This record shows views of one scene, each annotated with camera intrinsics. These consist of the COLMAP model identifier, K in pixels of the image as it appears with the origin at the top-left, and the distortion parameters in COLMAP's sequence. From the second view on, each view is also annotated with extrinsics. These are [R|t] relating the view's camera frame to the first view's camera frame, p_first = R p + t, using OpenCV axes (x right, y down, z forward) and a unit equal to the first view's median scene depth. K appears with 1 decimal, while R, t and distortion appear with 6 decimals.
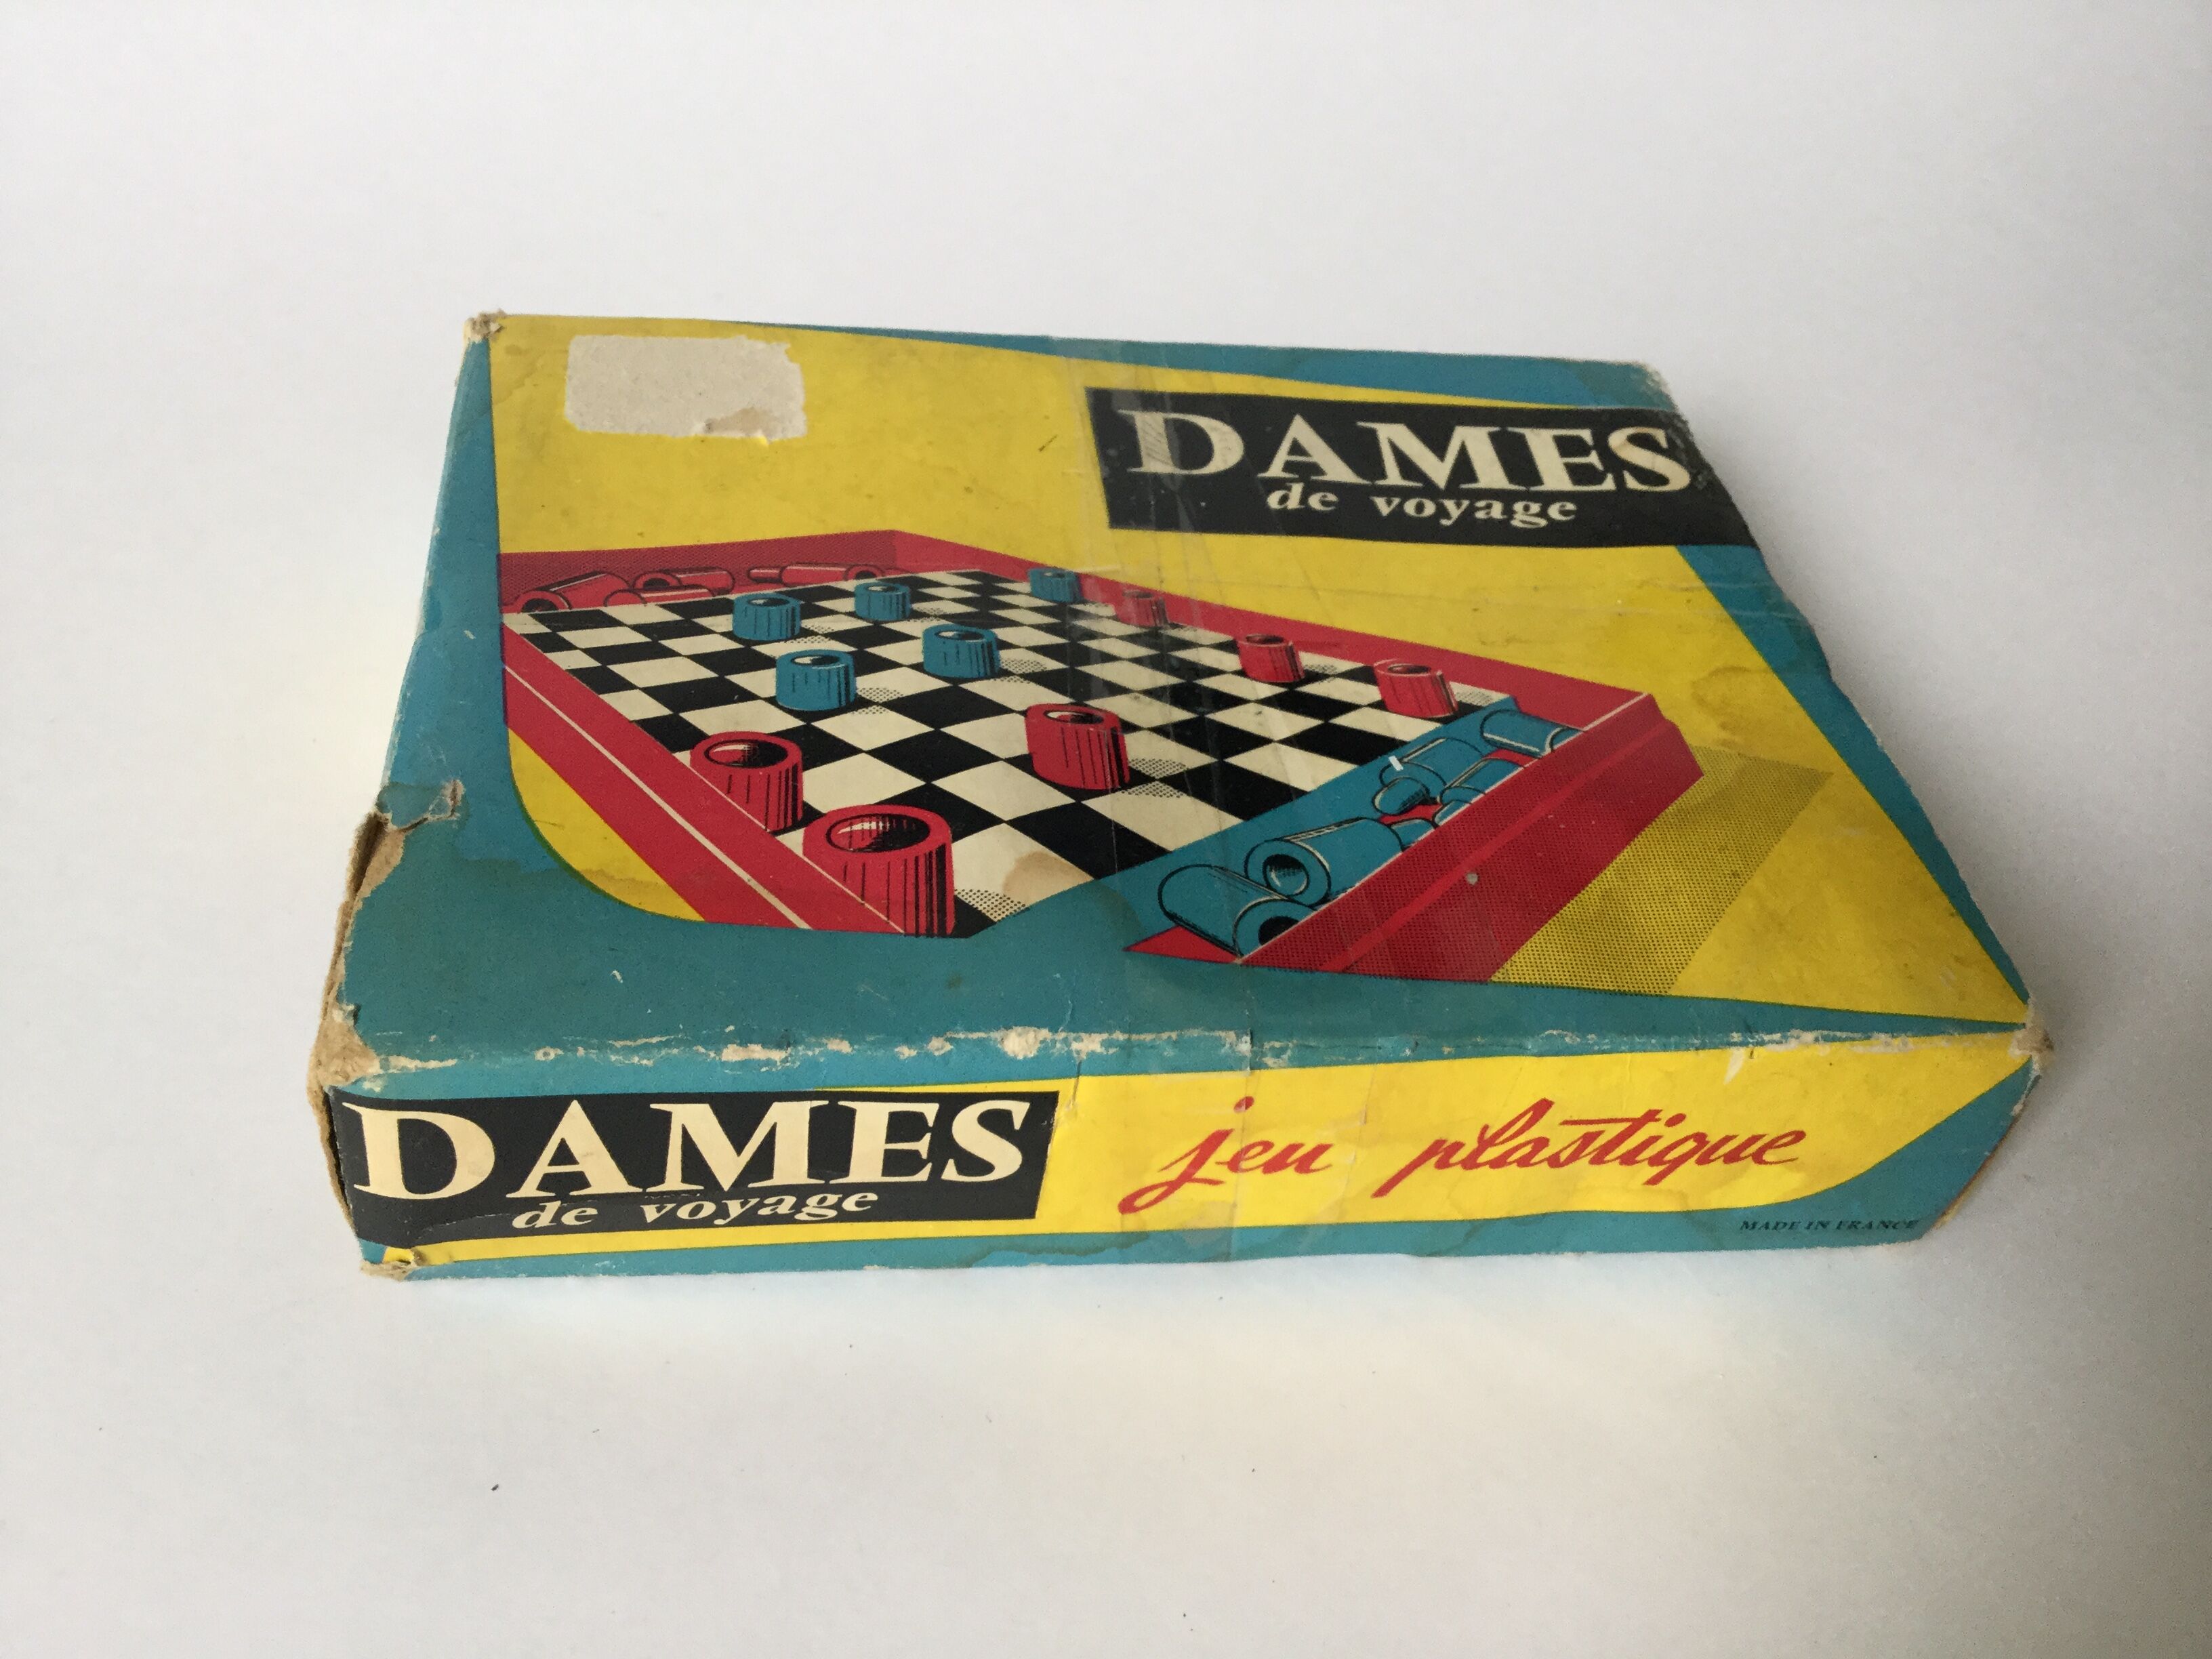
lens RADIAL K [[2059.6, 0, 1106.0], [0, 2059.6, 829.5], [0, 0, 1]] dist [0.115910, -0.309418]
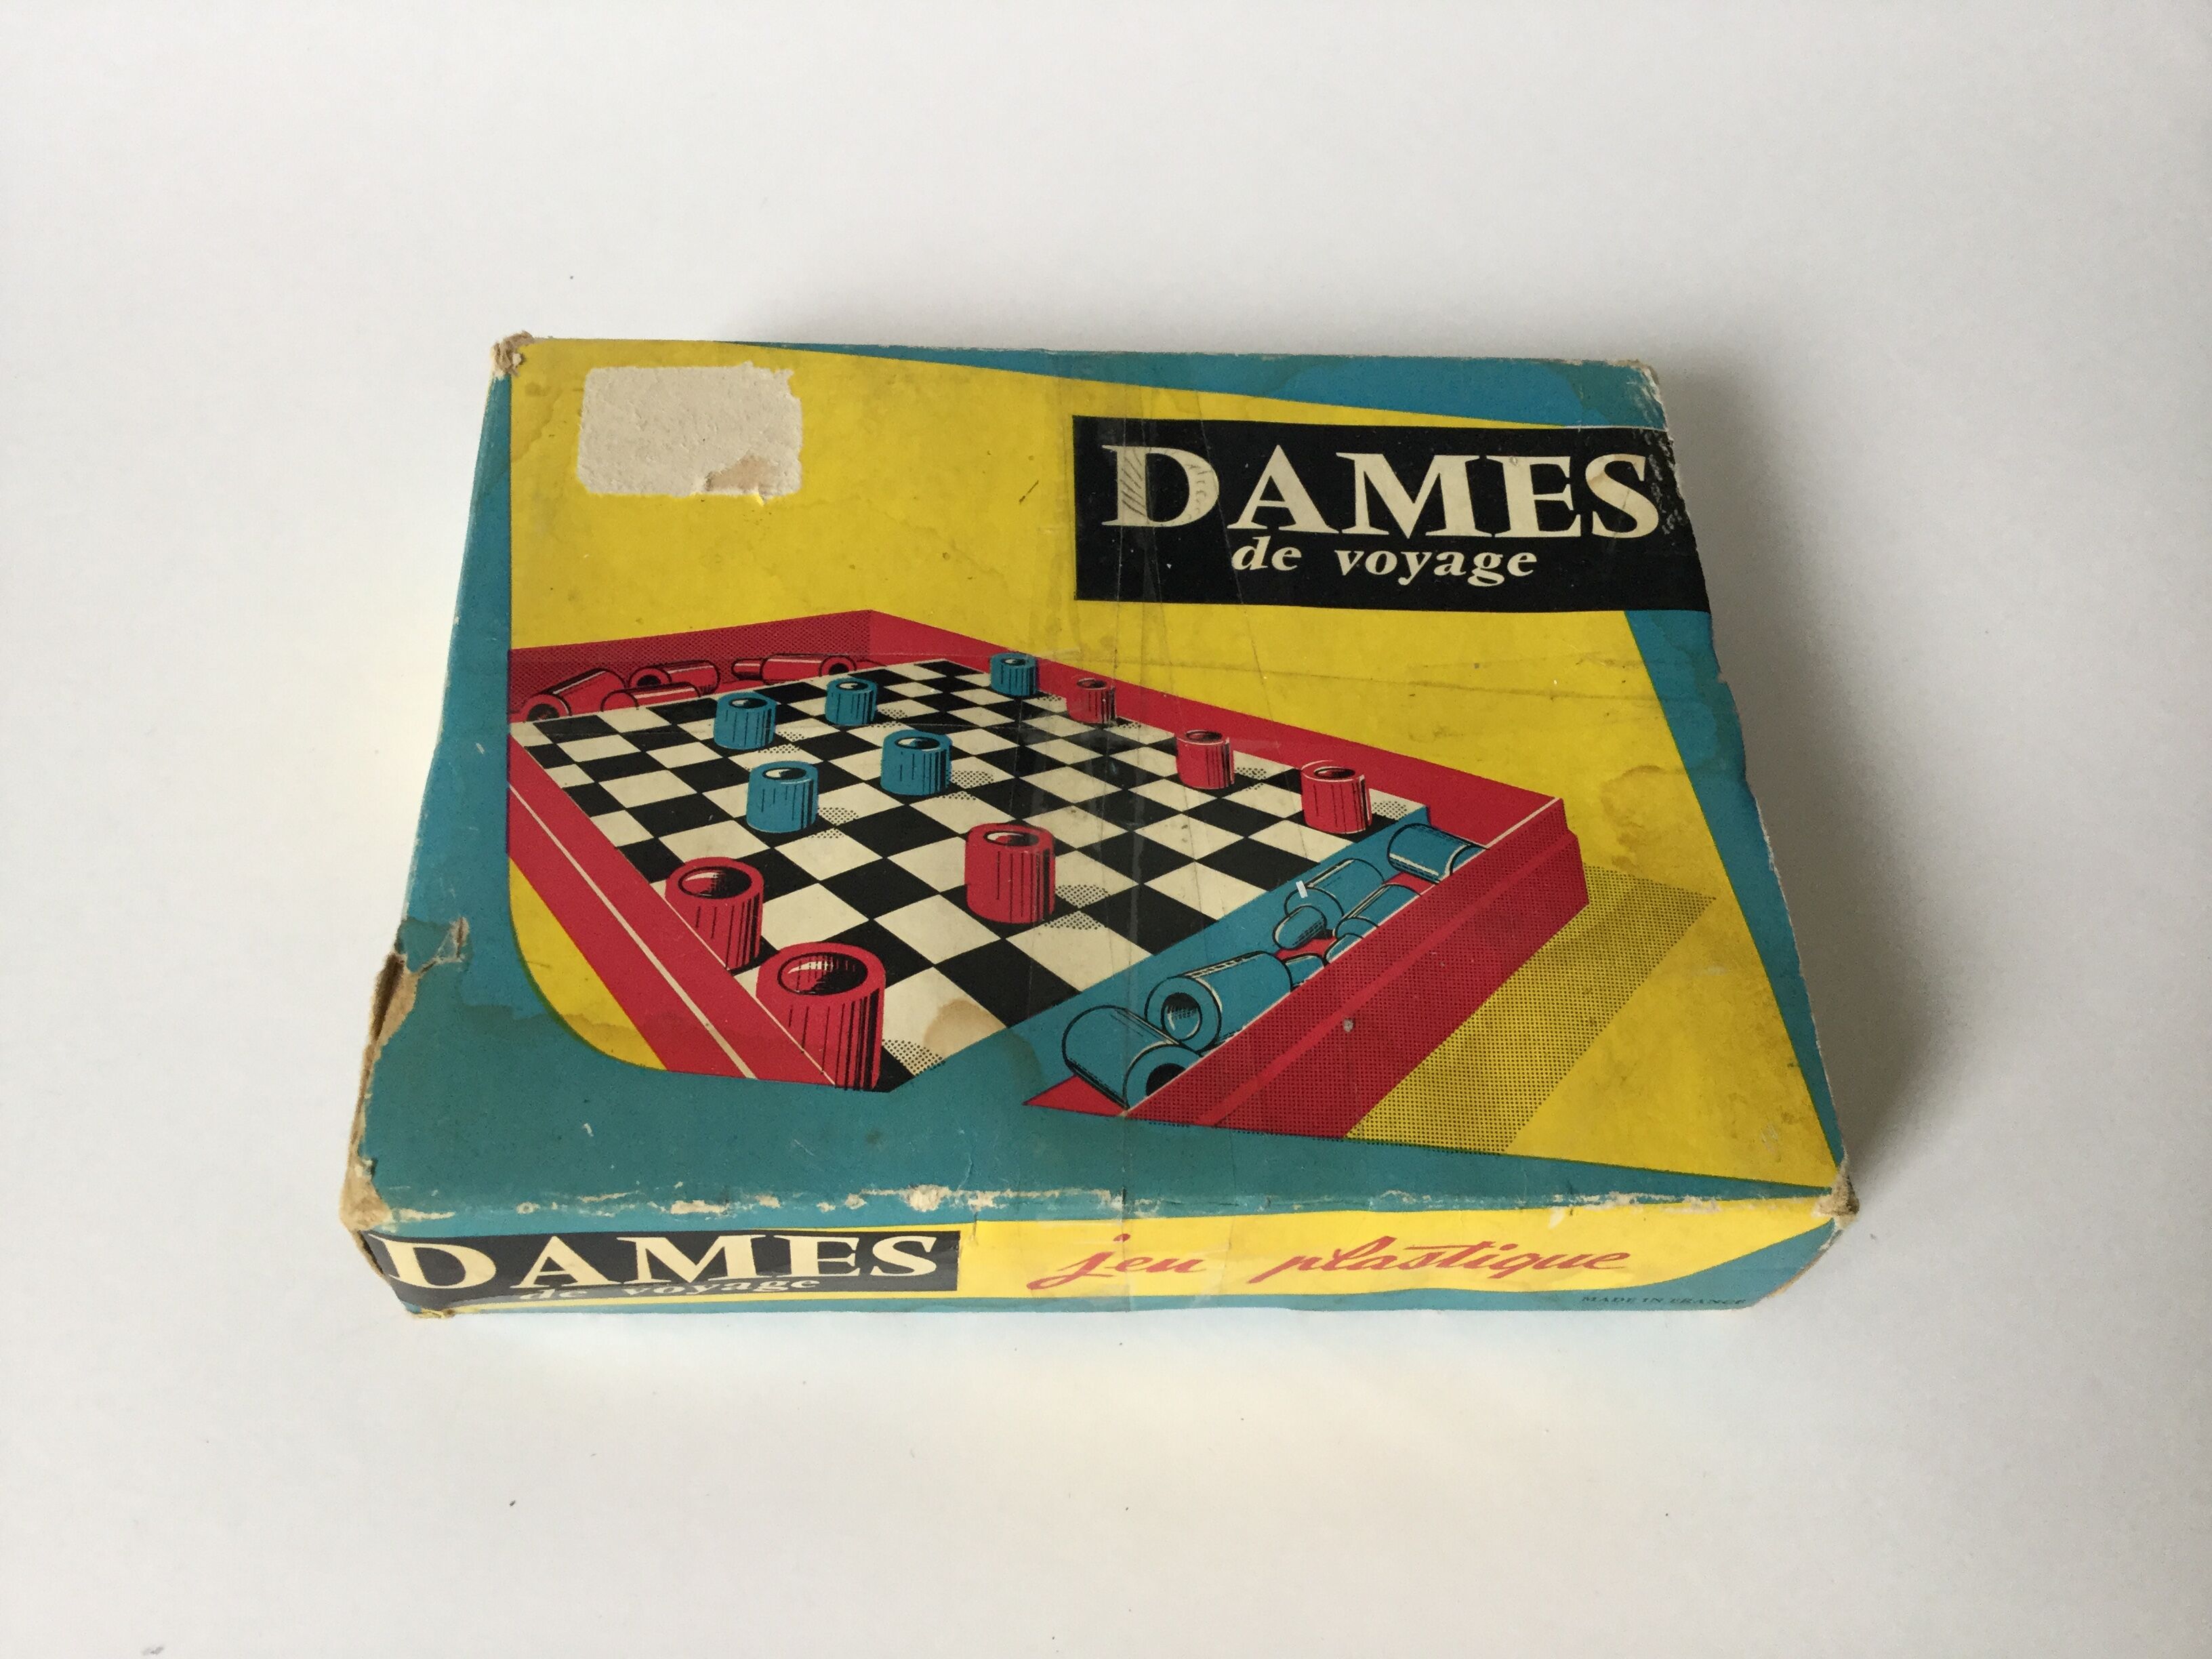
lens RADIAL K [[2059.6, 0, 1106.0], [0, 2059.6, 829.5], [0, 0, 1]] dist [0.115910, -0.309418]
pose [[0.994936, 0.042870, -0.090913, 0.136929], [-0.018992, 0.968371, 0.248792, -0.339242], [0.098703, -0.245806, 0.964281, -0.065771]]
